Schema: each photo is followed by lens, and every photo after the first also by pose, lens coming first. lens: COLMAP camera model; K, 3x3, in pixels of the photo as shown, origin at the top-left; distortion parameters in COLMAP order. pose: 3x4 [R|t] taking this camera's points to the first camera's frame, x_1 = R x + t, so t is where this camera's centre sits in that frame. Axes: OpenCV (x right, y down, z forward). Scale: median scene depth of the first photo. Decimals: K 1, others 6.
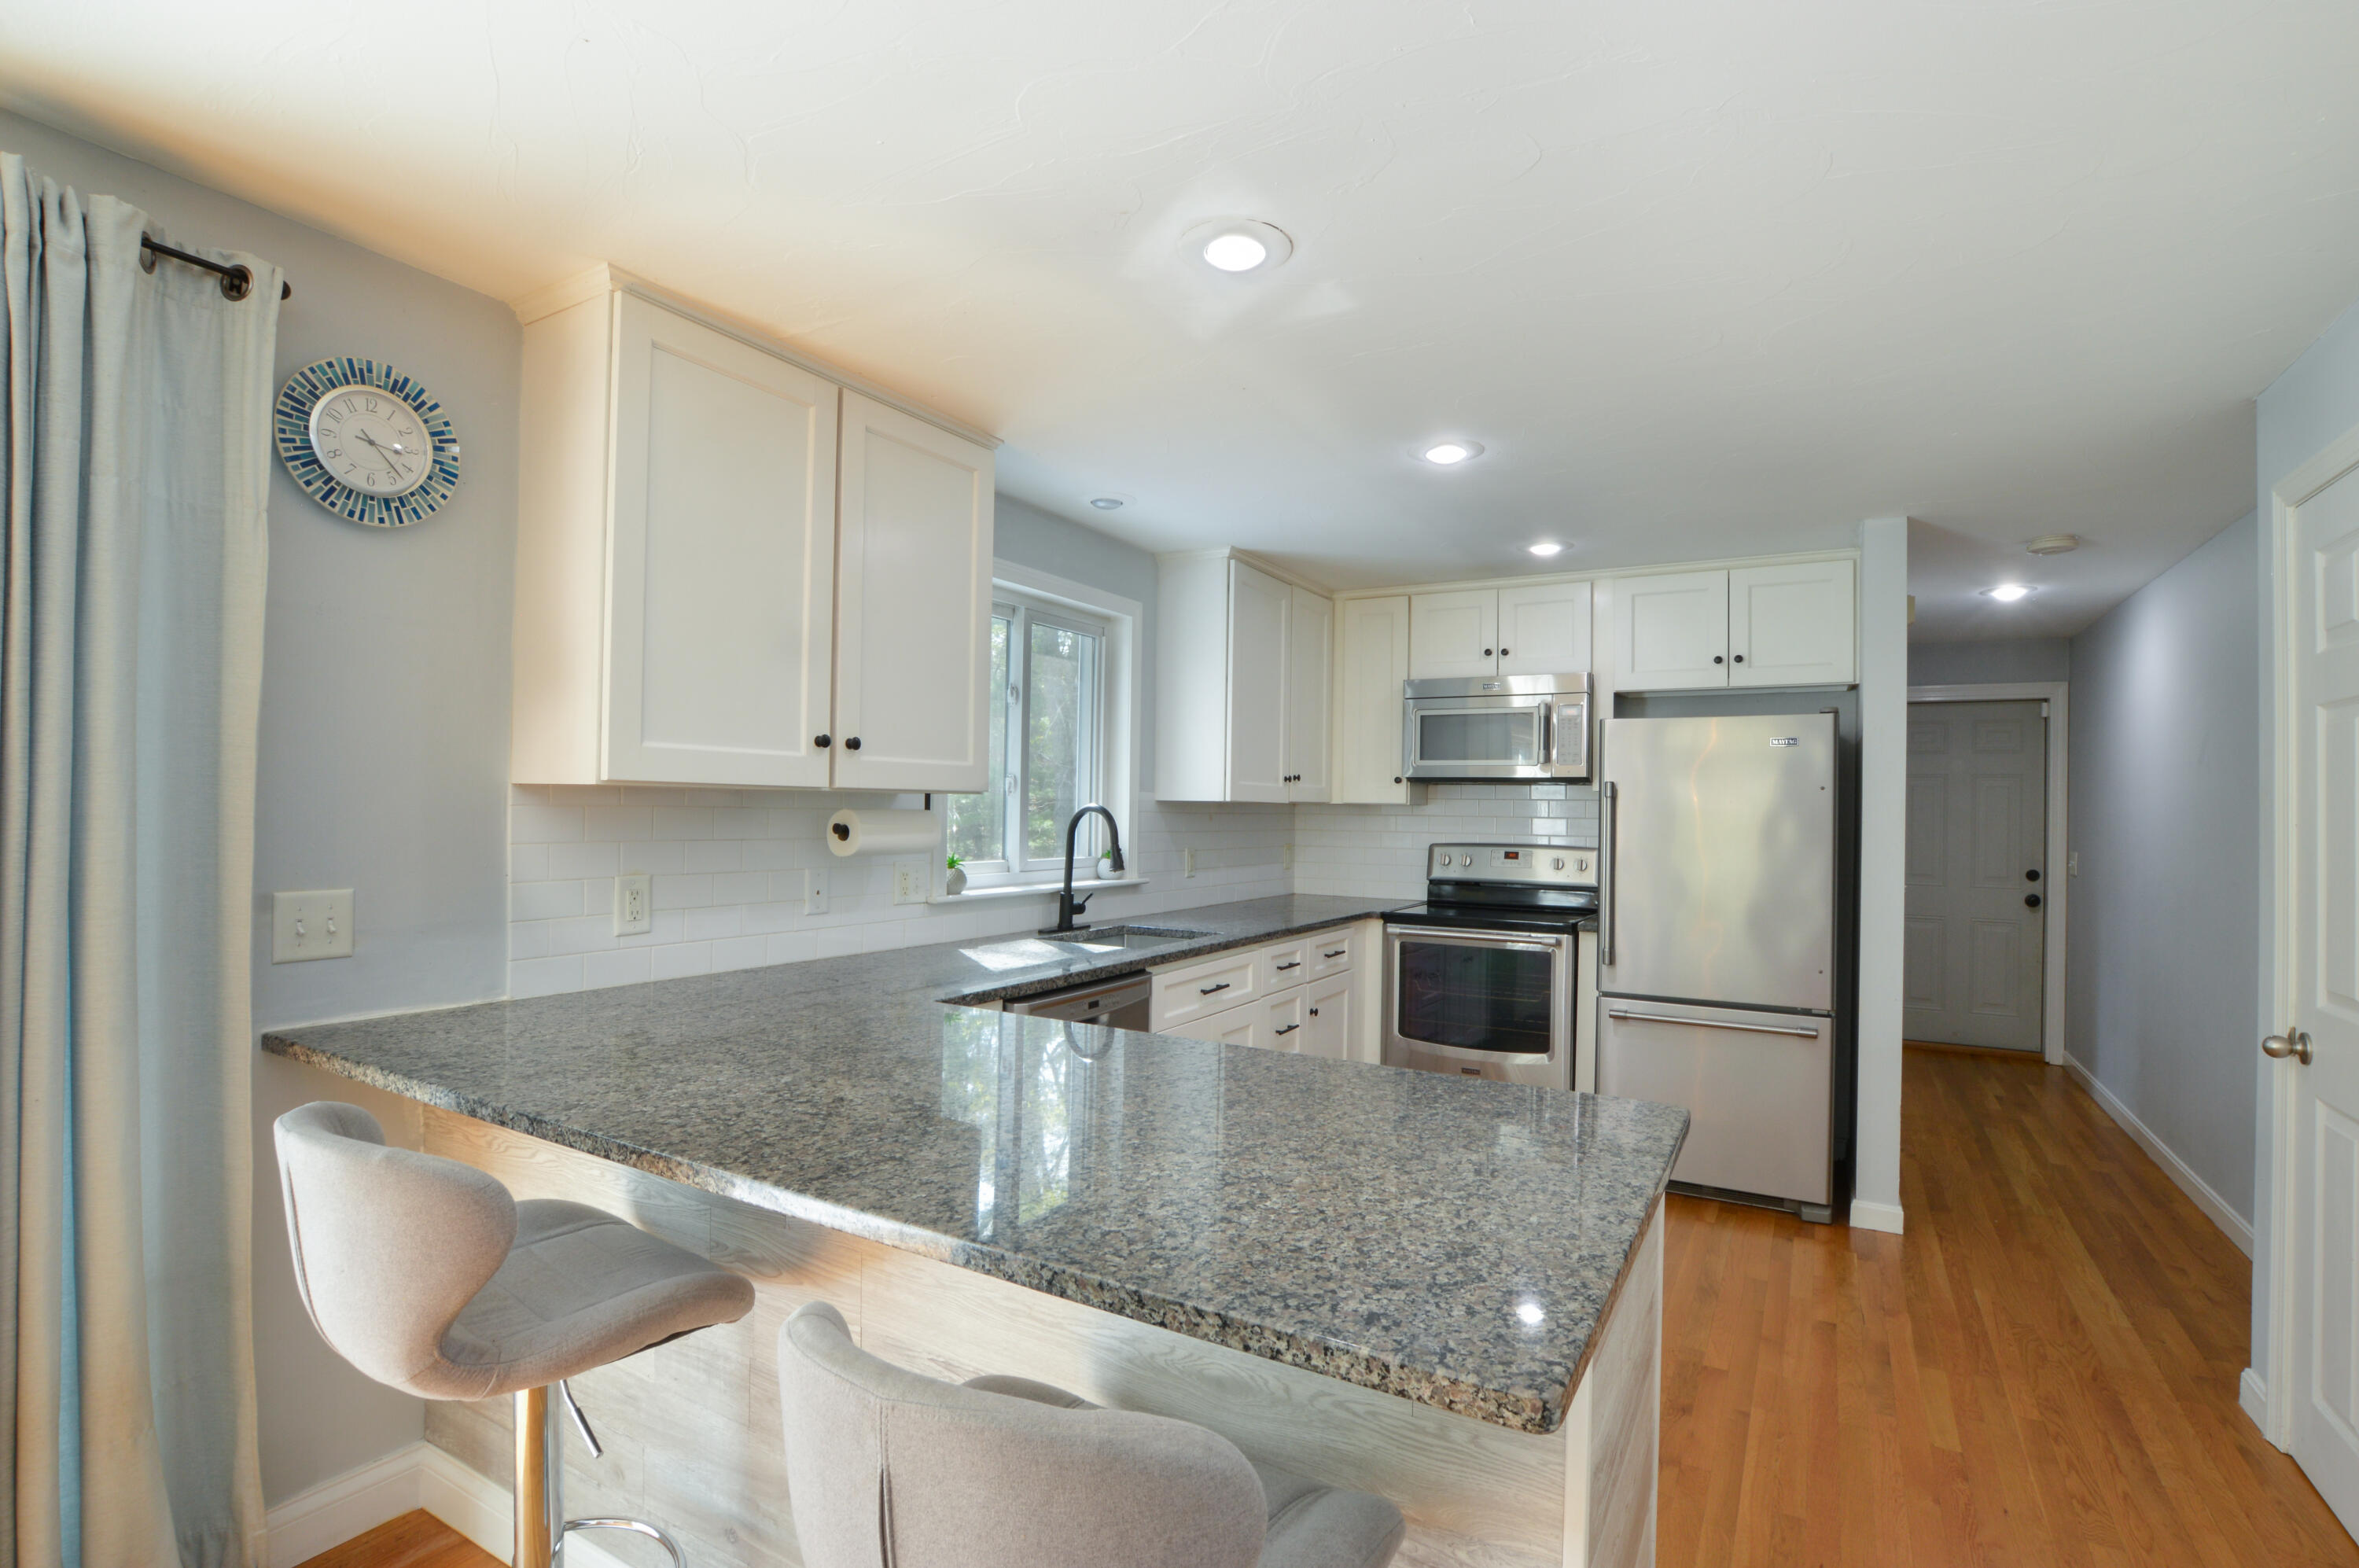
lens RADIAL K [[1109.0, 0, 1217.4], [0, 1109.0, 797.4], [0, 0, 1]] dist [-0.029432, 0.004453]
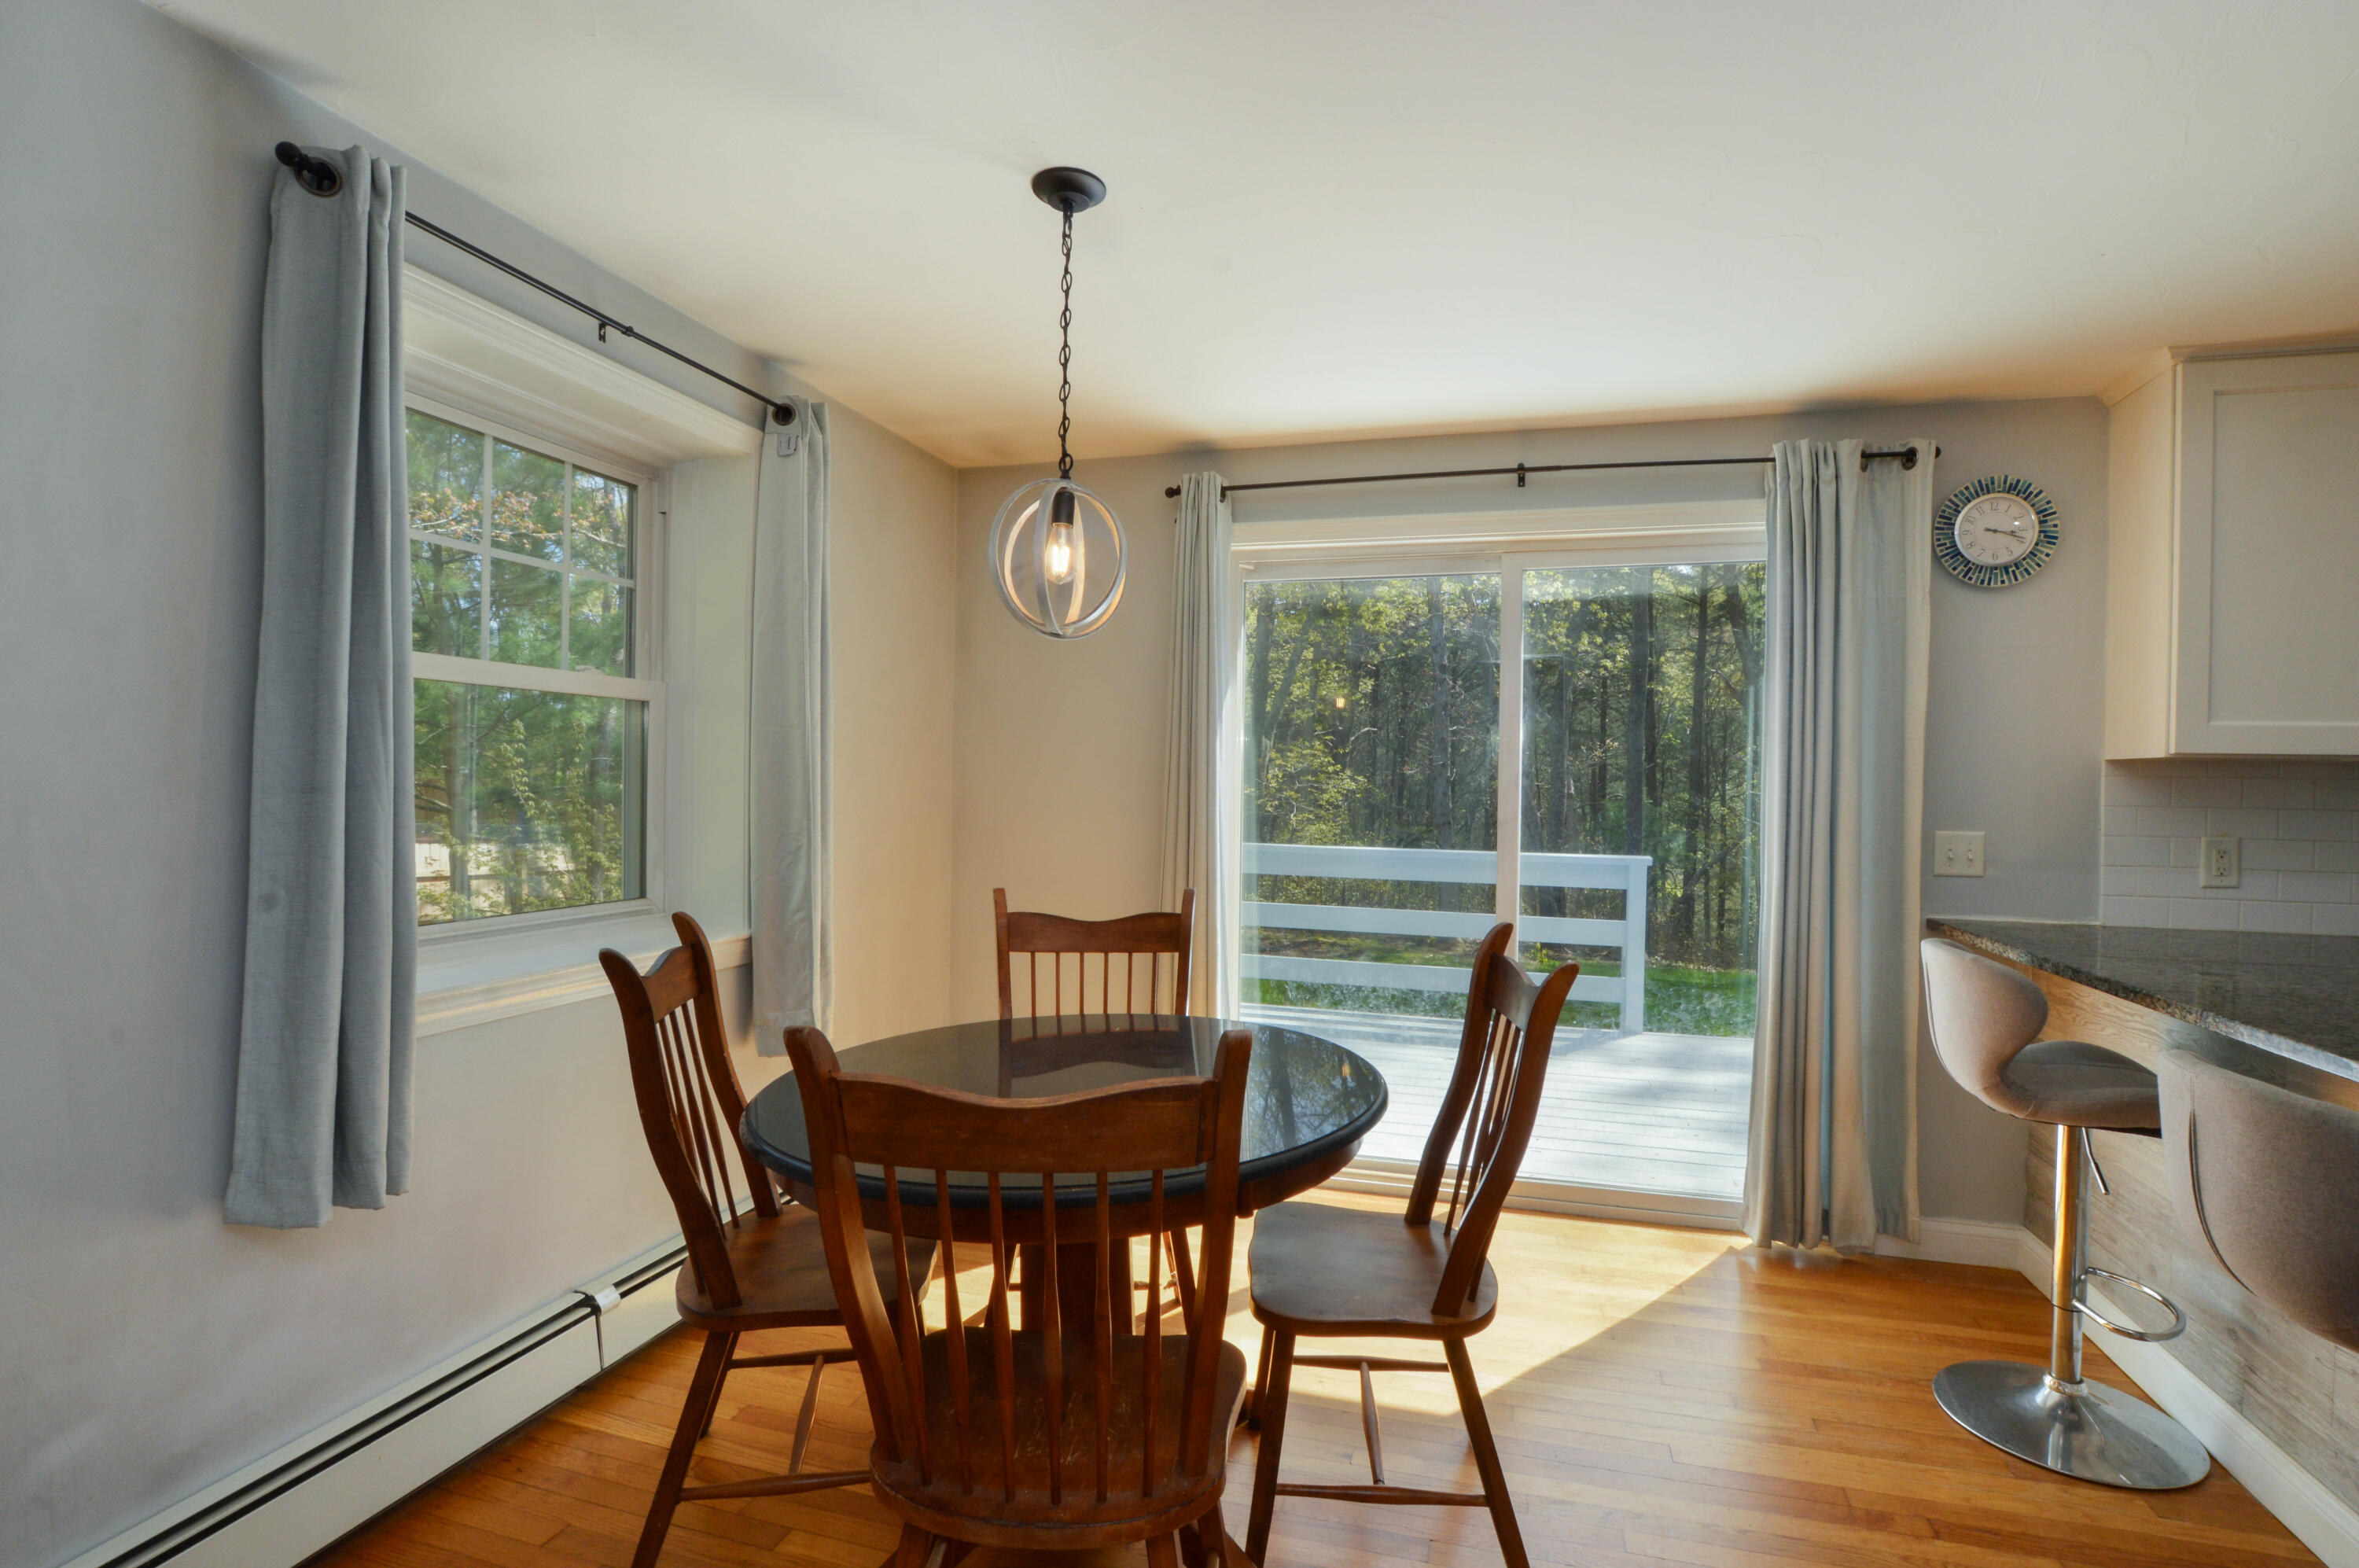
lens RADIAL K [[1109.0, 0, 1187.2], [0, 1109.0, 799.6], [0, 0, 1]] dist [-0.029432, 0.004453]
pose [[0.225615, 0.002911, -0.974212, 0.247027], [-0.002685, 0.999994, 0.002366, 0.022826], [0.974213, 0.002082, 0.225621, -0.236970]]
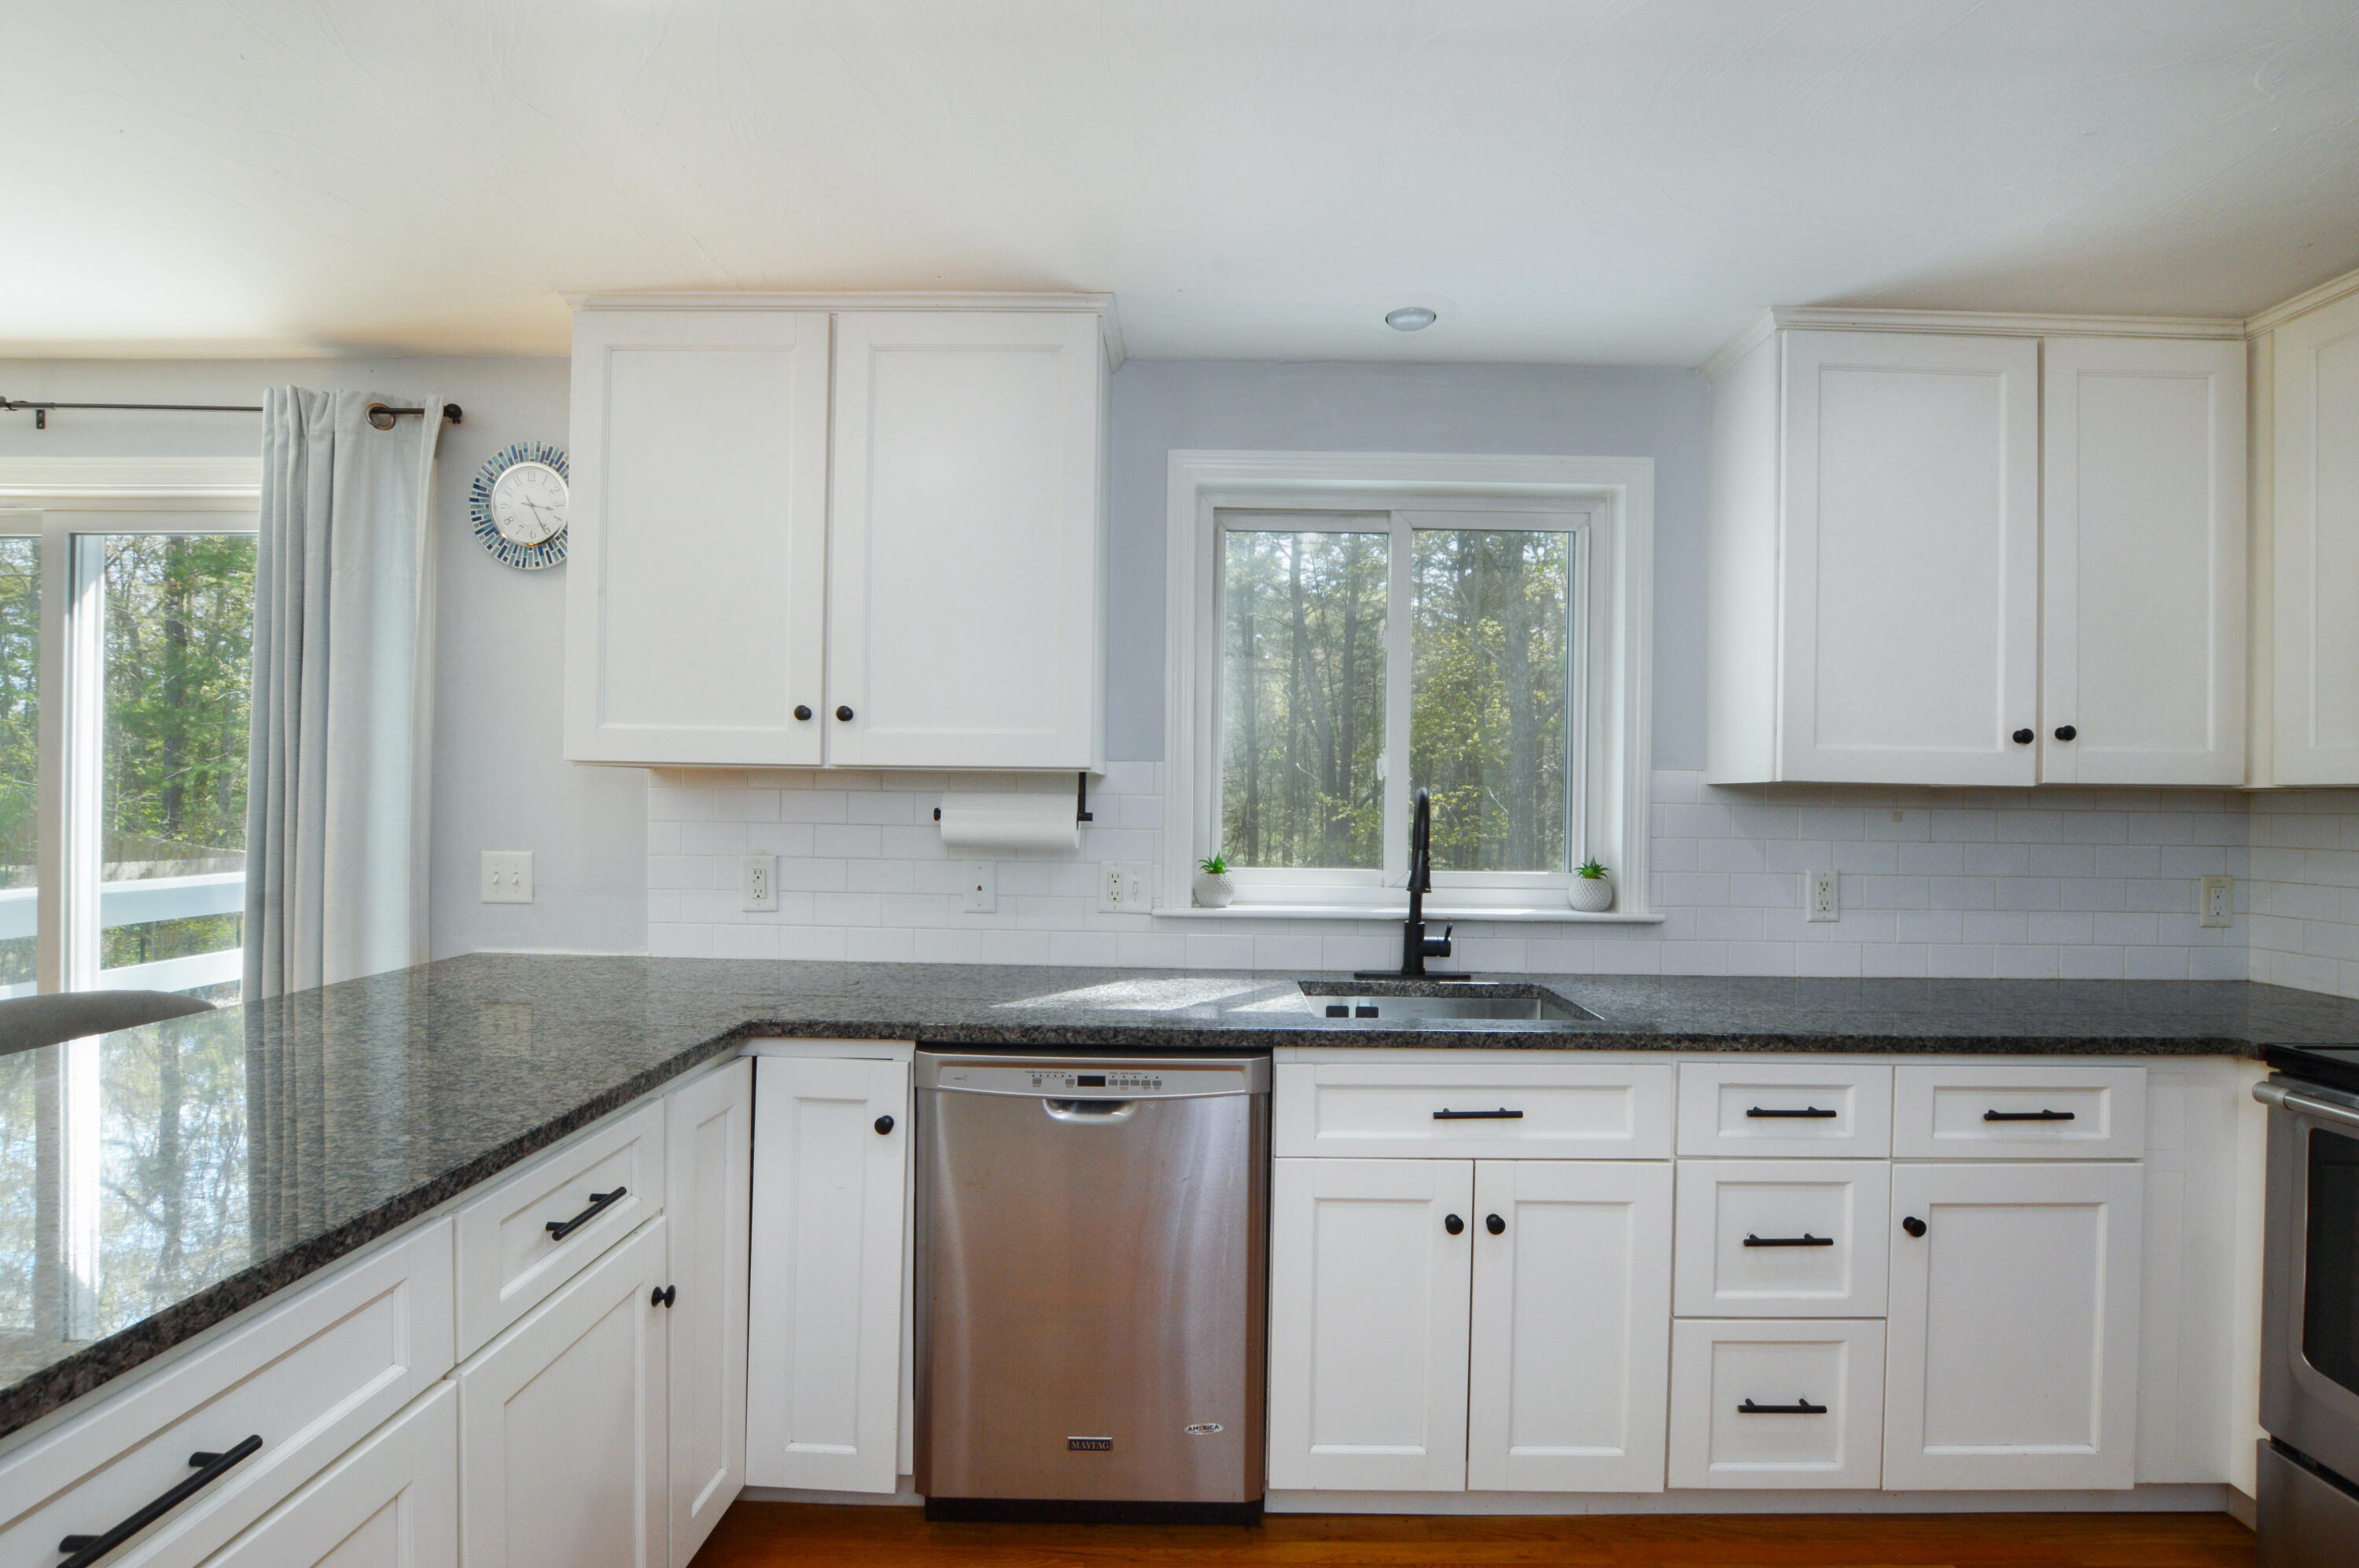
lens RADIAL K [[1109.0, 0, 1194.4], [0, 1109.0, 800.5], [0, 0, 1]] dist [-0.029432, 0.004453]
pose [[0.477190, -0.008445, -0.878760, 0.427447], [0.001090, 0.999959, -0.009018, 0.020975], [0.878799, 0.003345, 0.477180, 0.625645]]
